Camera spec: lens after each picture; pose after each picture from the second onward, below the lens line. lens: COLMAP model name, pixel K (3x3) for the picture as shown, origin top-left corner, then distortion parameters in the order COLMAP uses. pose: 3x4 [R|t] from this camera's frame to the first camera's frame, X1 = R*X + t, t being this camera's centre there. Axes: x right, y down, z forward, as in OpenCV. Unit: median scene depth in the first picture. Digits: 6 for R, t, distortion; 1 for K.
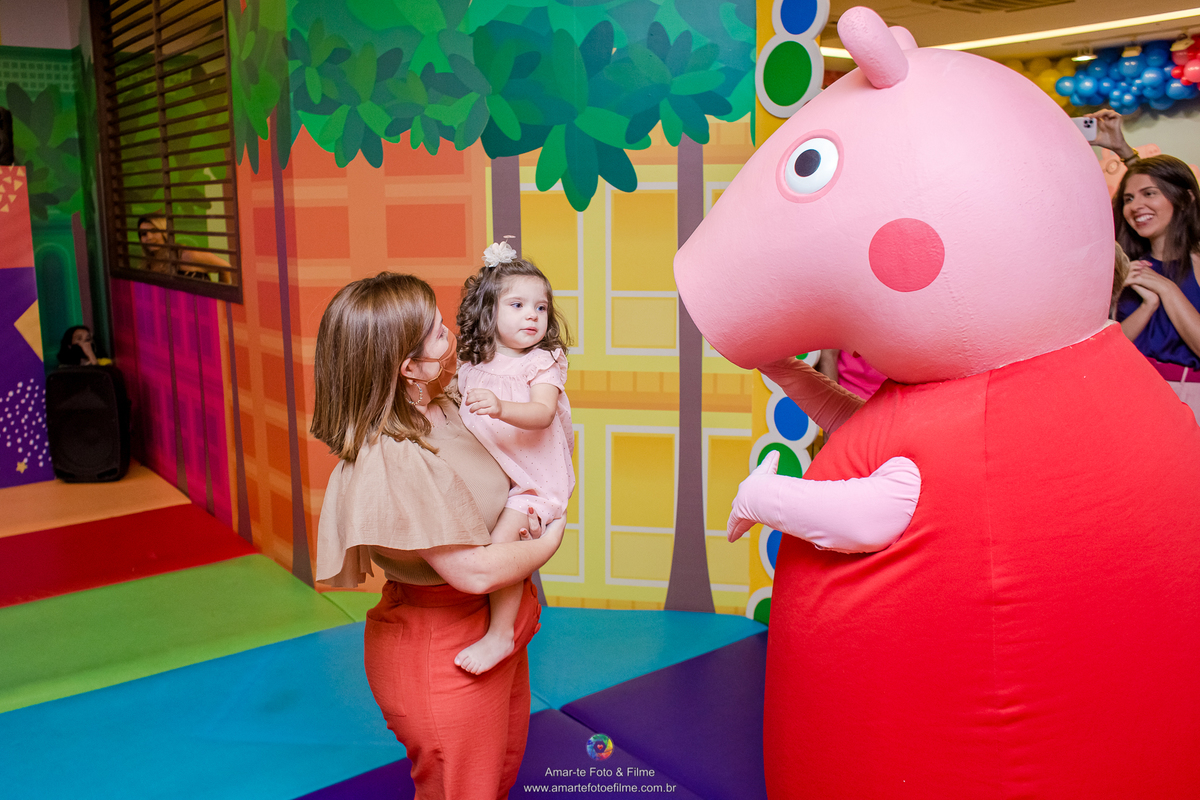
lens RADIAL K [[1053.9, 0, 537.7], [0, 1053.9, 364.3], [0, 0, 1]] dist [-0.047497, 0.043893]
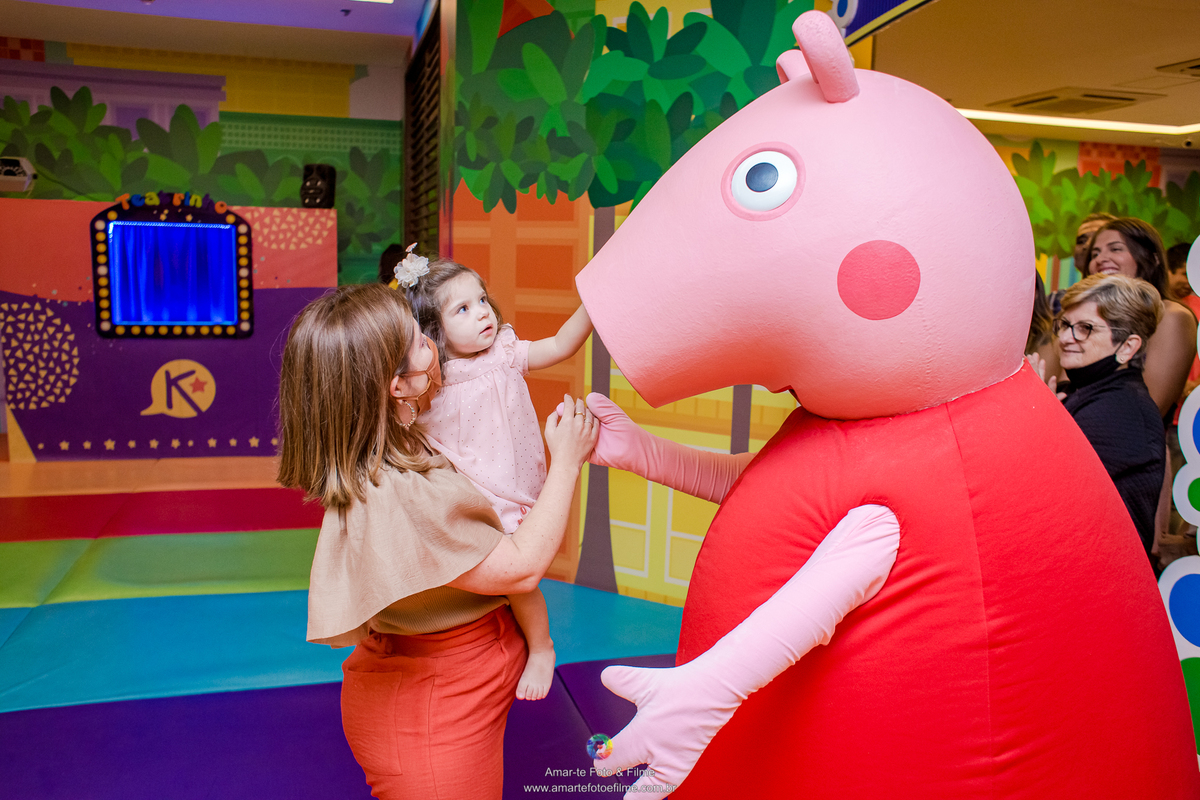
lens RADIAL K [[962.3, 0, 601.9], [0, 962.3, 401.1], [0, 0, 1]] dist [-0.083171, 0.100762]
pose [[0.942874, 0.092826, -0.319956, 0.327684], [-0.096760, 0.995301, 0.003616, 0.016439], [0.318789, 0.027549, 0.947425, -0.018462]]
